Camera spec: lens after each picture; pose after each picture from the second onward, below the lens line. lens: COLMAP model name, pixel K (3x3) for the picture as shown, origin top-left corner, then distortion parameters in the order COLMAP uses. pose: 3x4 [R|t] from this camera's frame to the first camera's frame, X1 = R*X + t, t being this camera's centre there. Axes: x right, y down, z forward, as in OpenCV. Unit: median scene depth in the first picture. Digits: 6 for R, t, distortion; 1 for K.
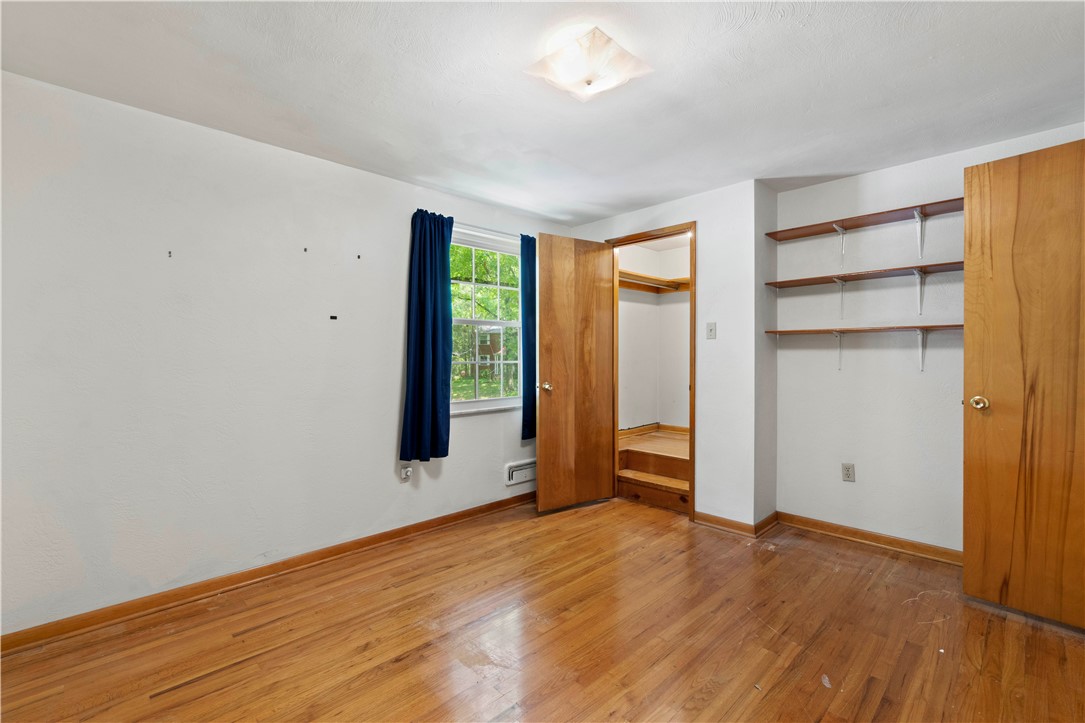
lens RADIAL K [[469.0, 0, 550.6], [0, 469.0, 359.5], [0, 0, 1]] dist [-0.002308, -0.000148]
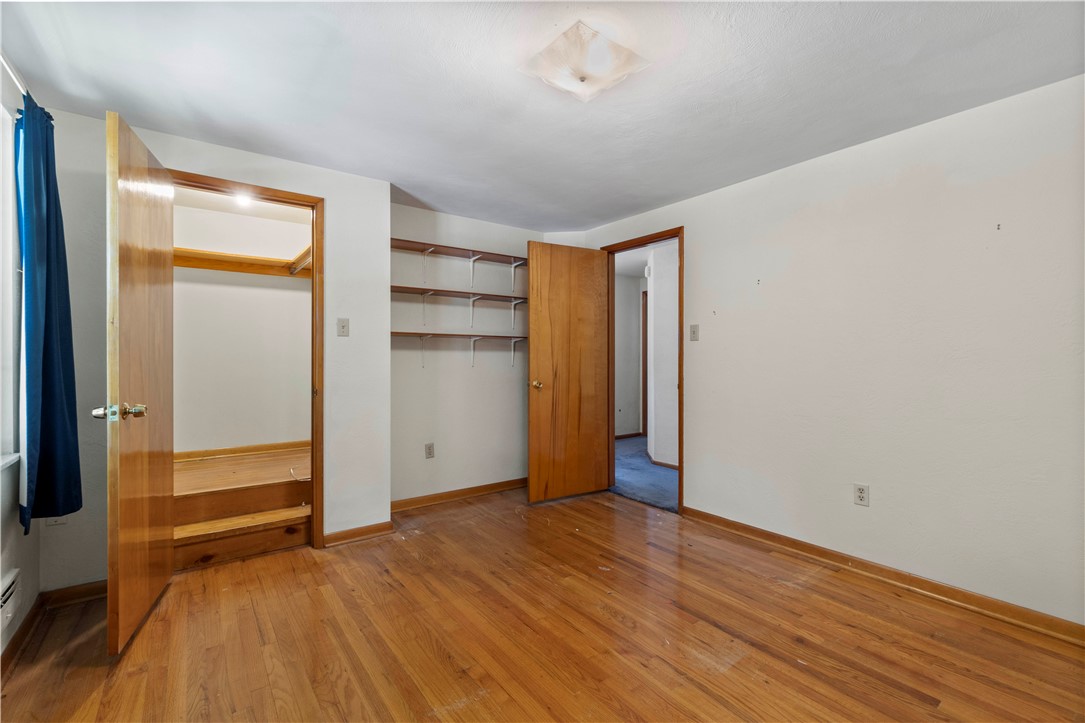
lens RADIAL K [[478.2, 0, 501.5], [0, 478.2, 359.9], [0, 0, 1]] dist [-0.000027, 0.000496]
pose [[0.175933, -0.002810, 0.984398, -0.608404], [0.003860, 0.999990, 0.002165, 0.001134], [-0.984395, 0.003419, 0.175942, 0.638380]]
